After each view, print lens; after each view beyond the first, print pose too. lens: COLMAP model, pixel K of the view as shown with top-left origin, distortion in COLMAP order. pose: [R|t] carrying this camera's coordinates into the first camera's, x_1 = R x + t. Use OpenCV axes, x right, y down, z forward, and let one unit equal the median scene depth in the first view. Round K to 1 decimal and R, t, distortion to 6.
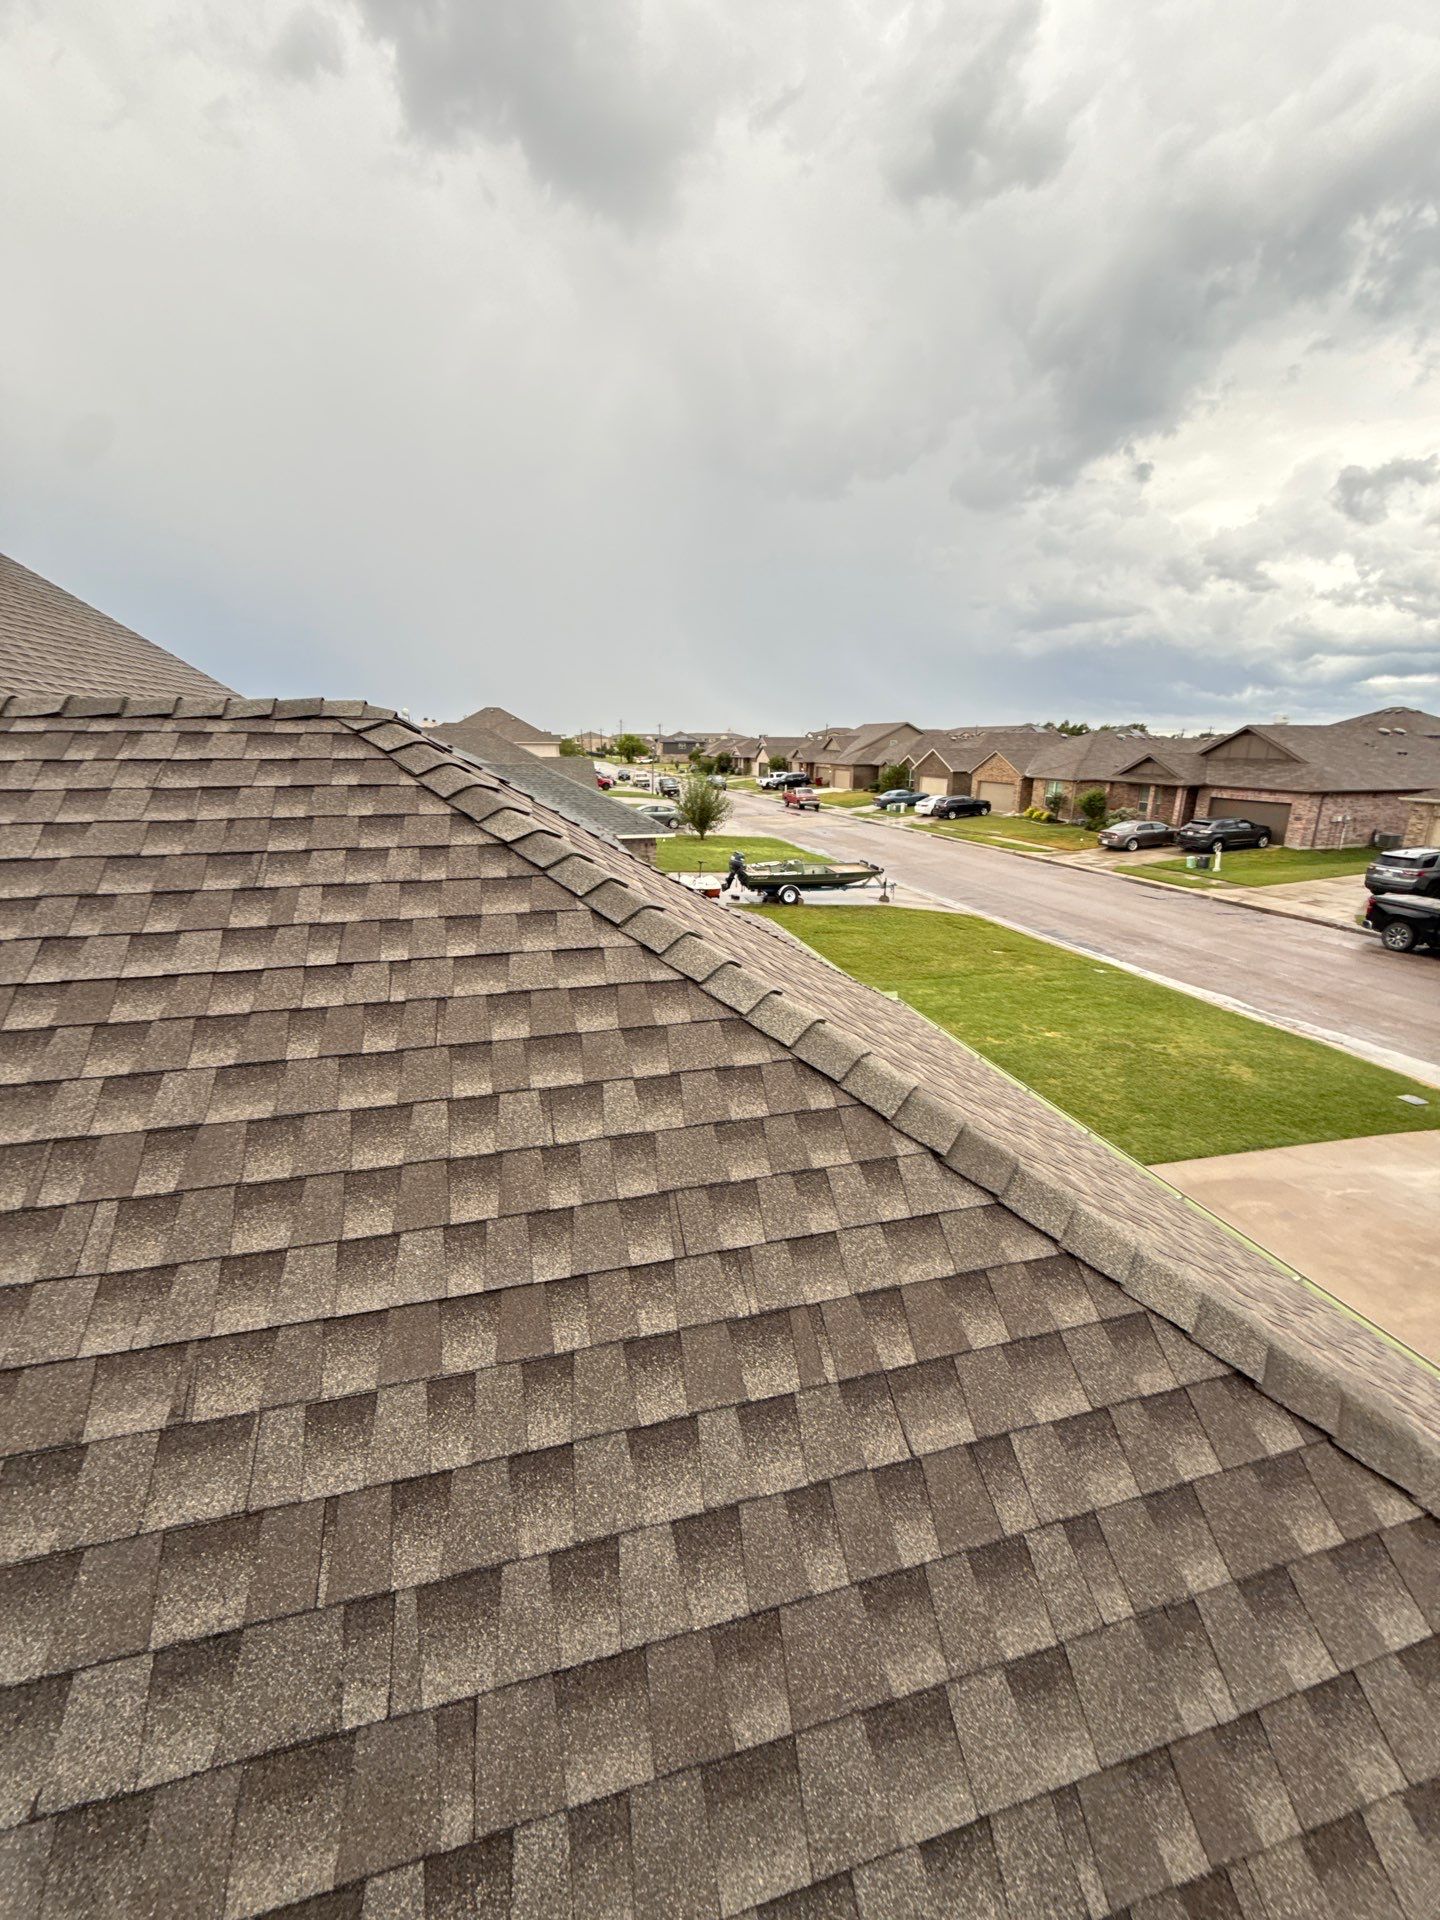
lens RADIAL K [[756.6, 0, 728.1], [0, 756.6, 975.1], [0, 0, 1]] dist [-0.004697, 0.000870]
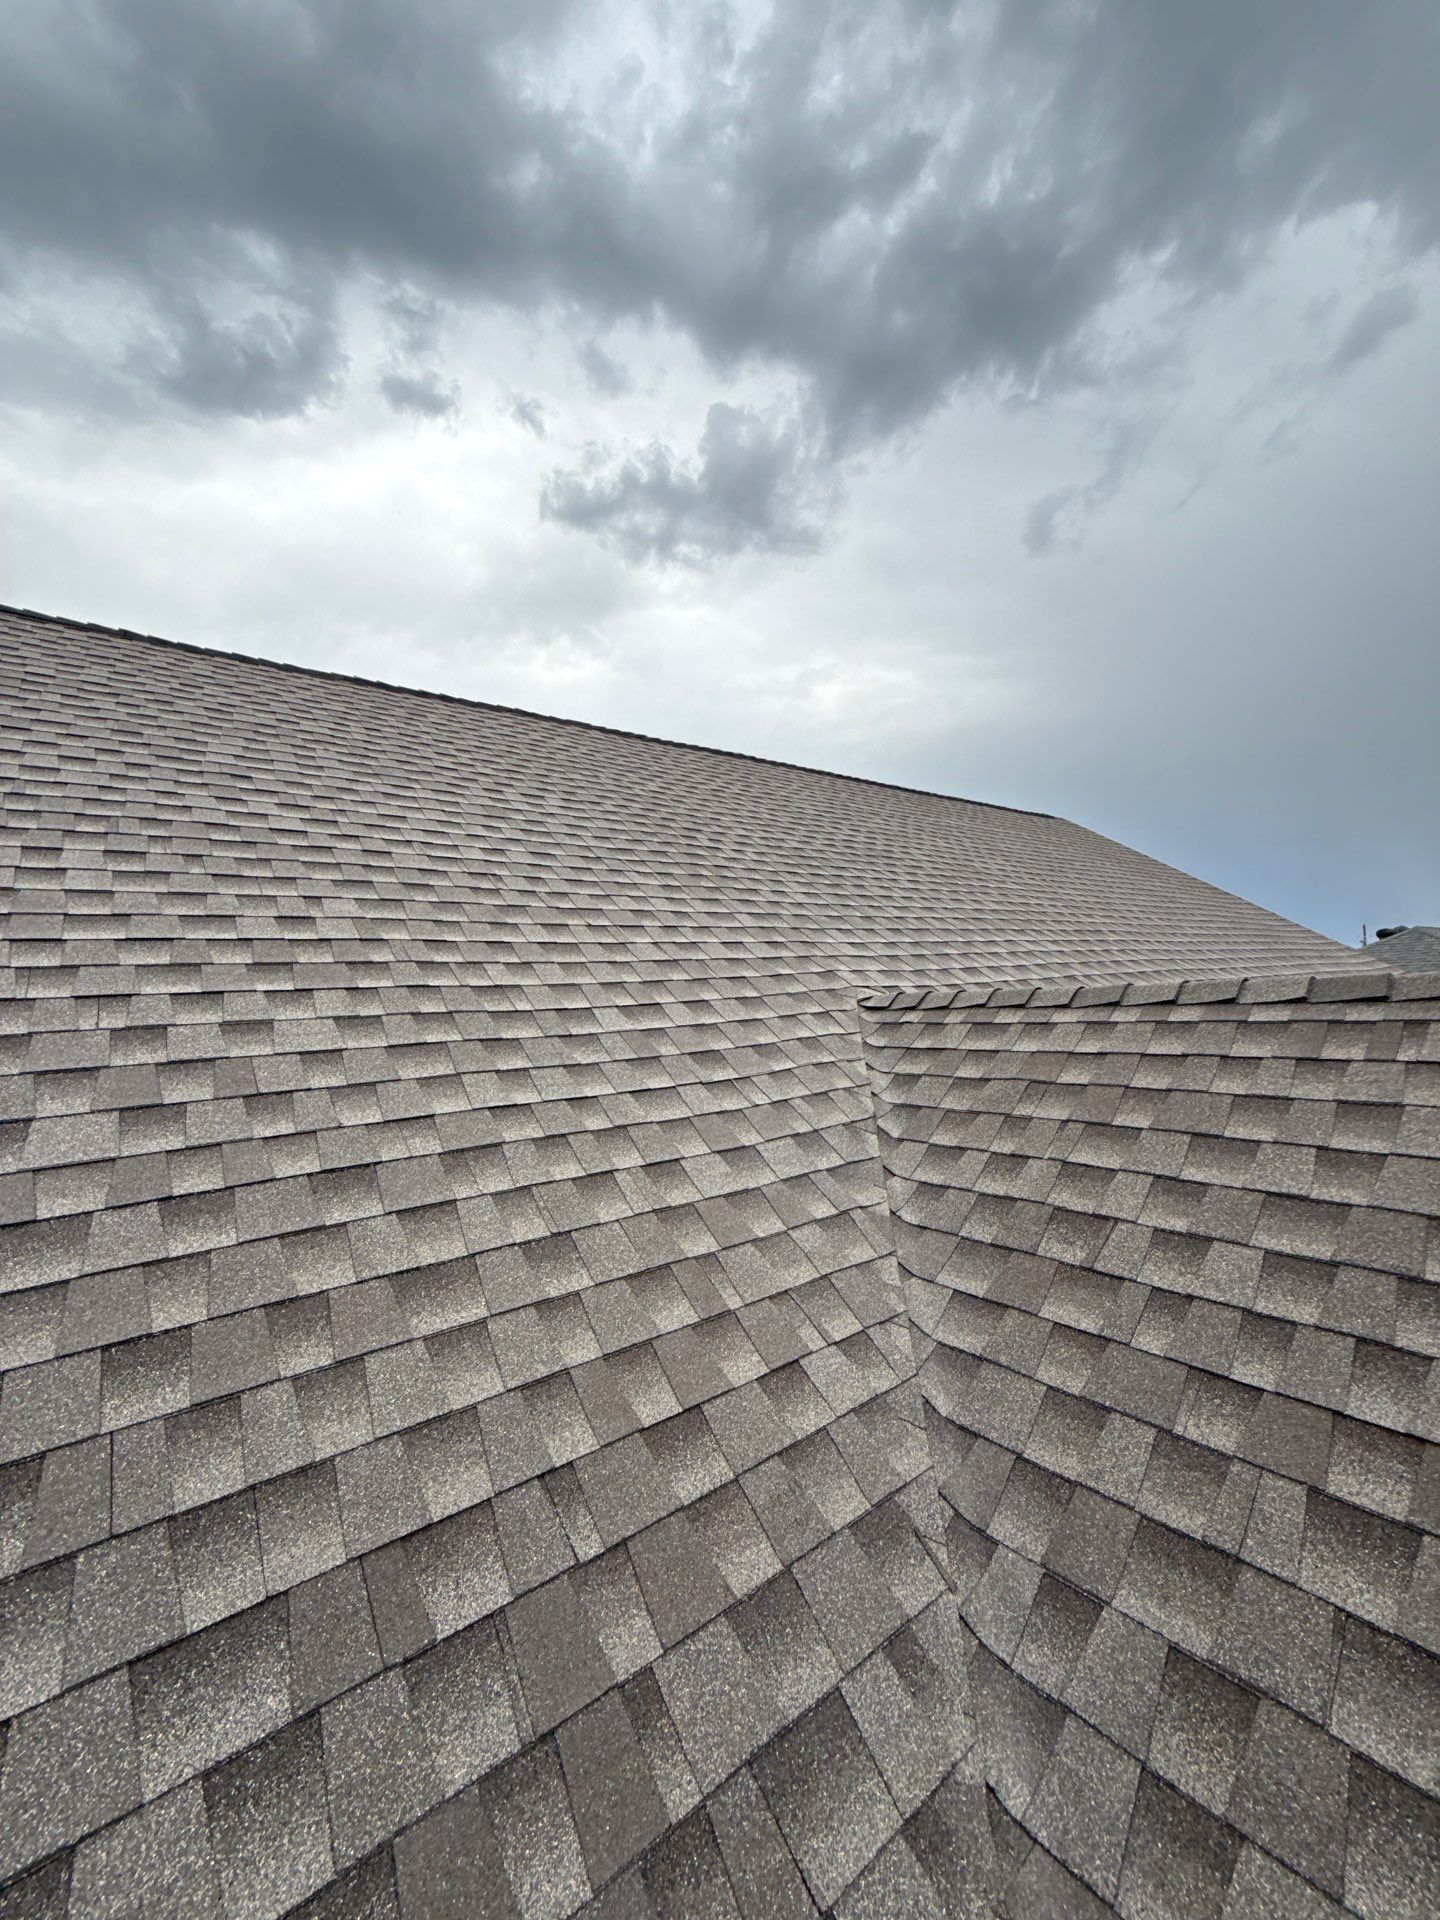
lens RADIAL K [[756.6, 0, 685.6], [0, 756.6, 970.7], [0, 0, 1]] dist [-0.004697, 0.000870]
pose [[0.378656, -0.046601, -0.924364, -0.038542], [-0.226188, 0.963789, -0.141244, -0.010794], [0.897474, 0.262563, 0.354404, 0.009108]]
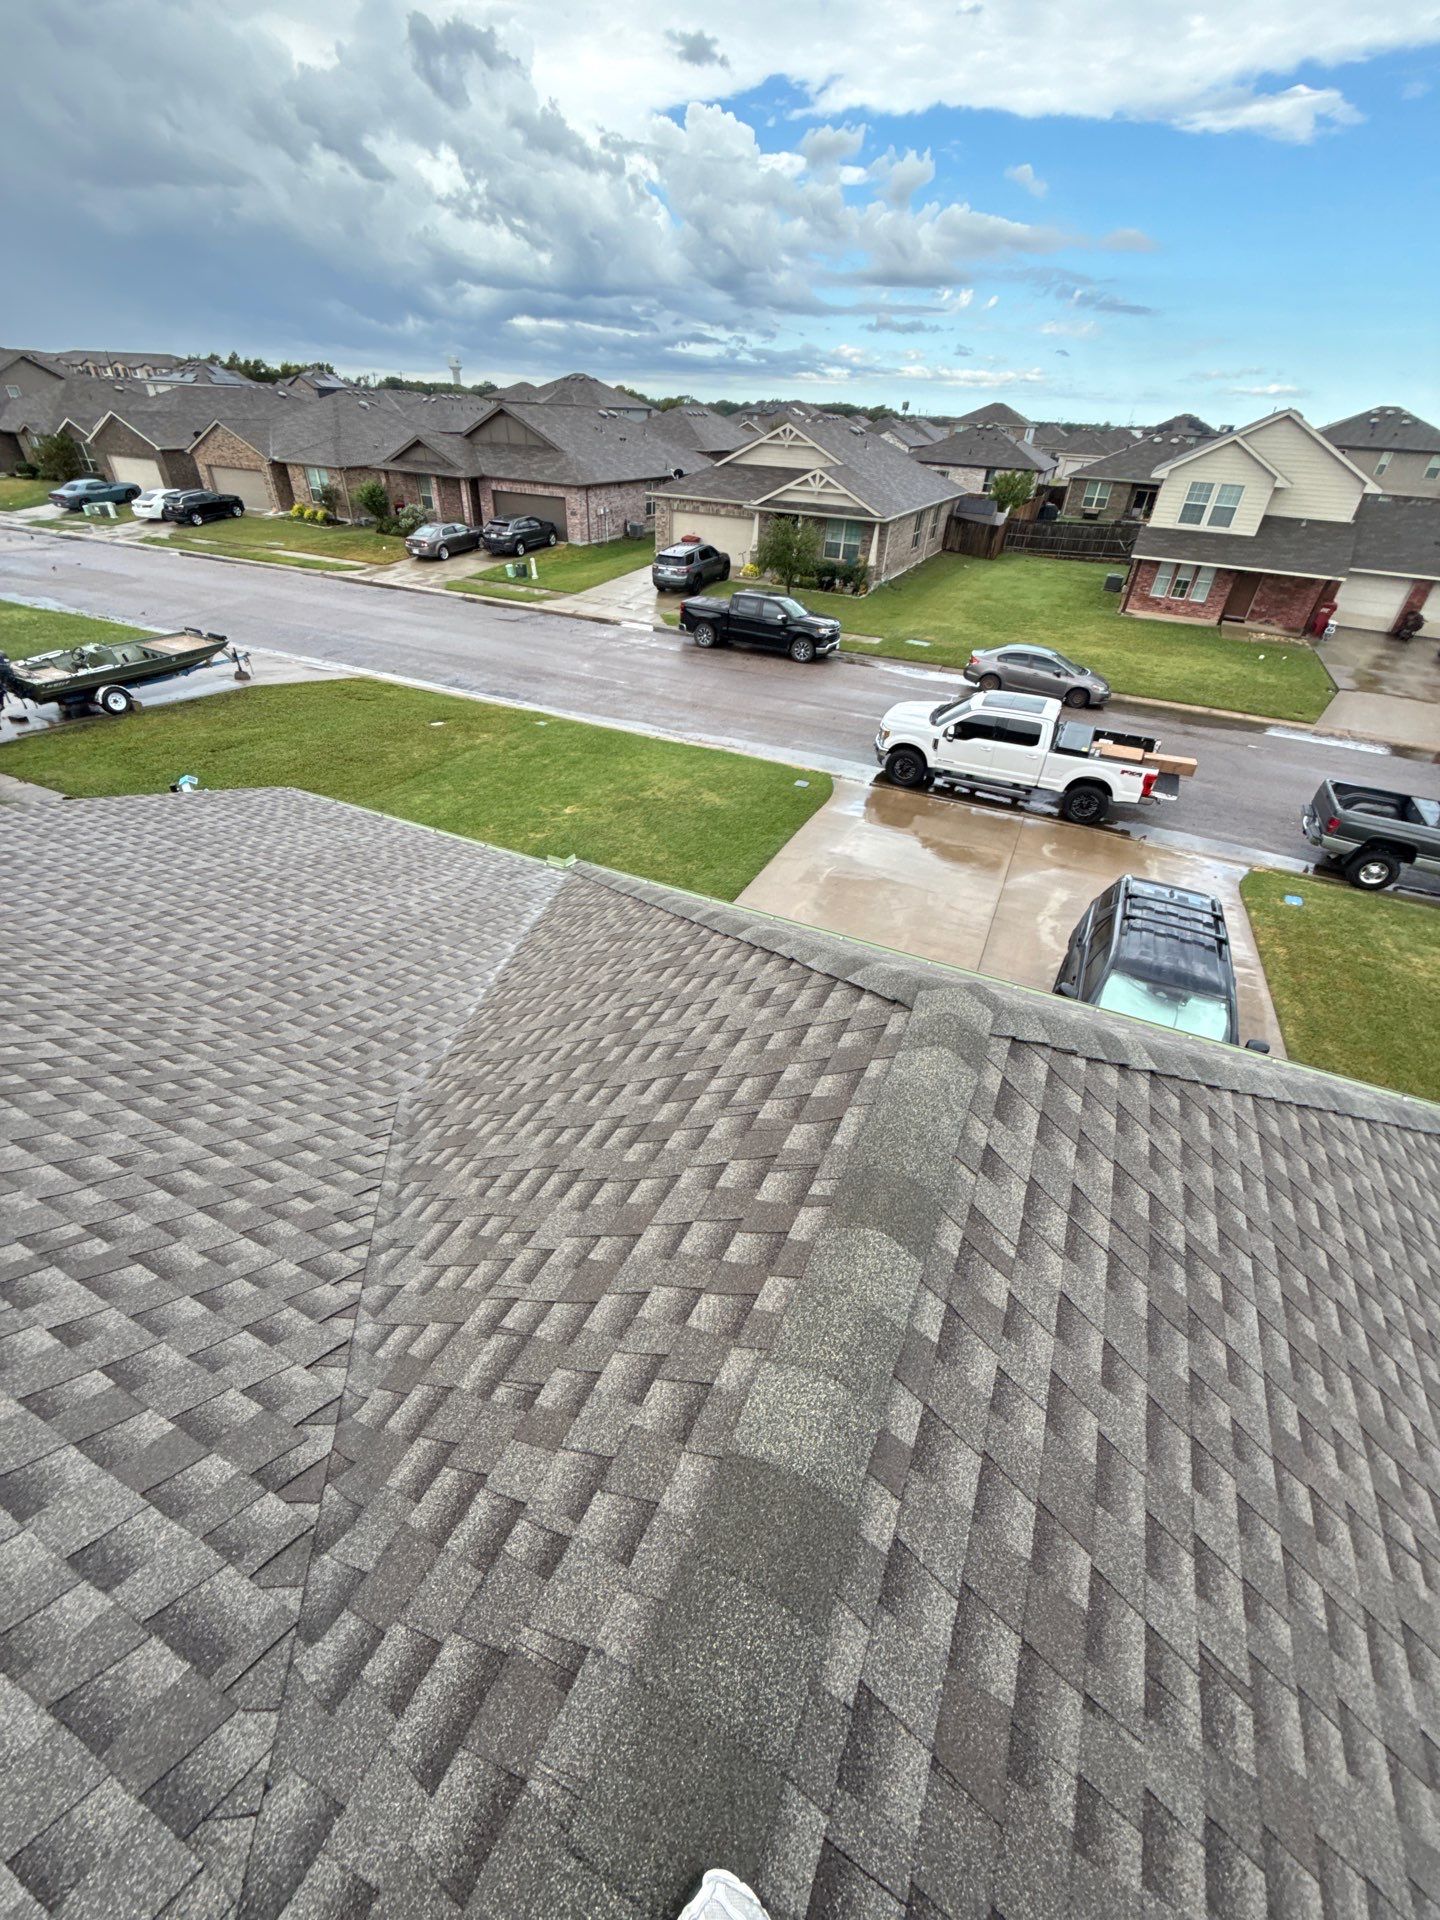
lens RADIAL K [[756.6, 0, 724.3], [0, 756.6, 967.9], [0, 0, 1]] dist [-0.004697, 0.000870]
pose [[0.634393, -0.436692, 0.637845, -0.133389], [0.181945, 0.886315, 0.425843, -0.089223], [-0.751293, -0.154099, 0.641725, 0.080511]]
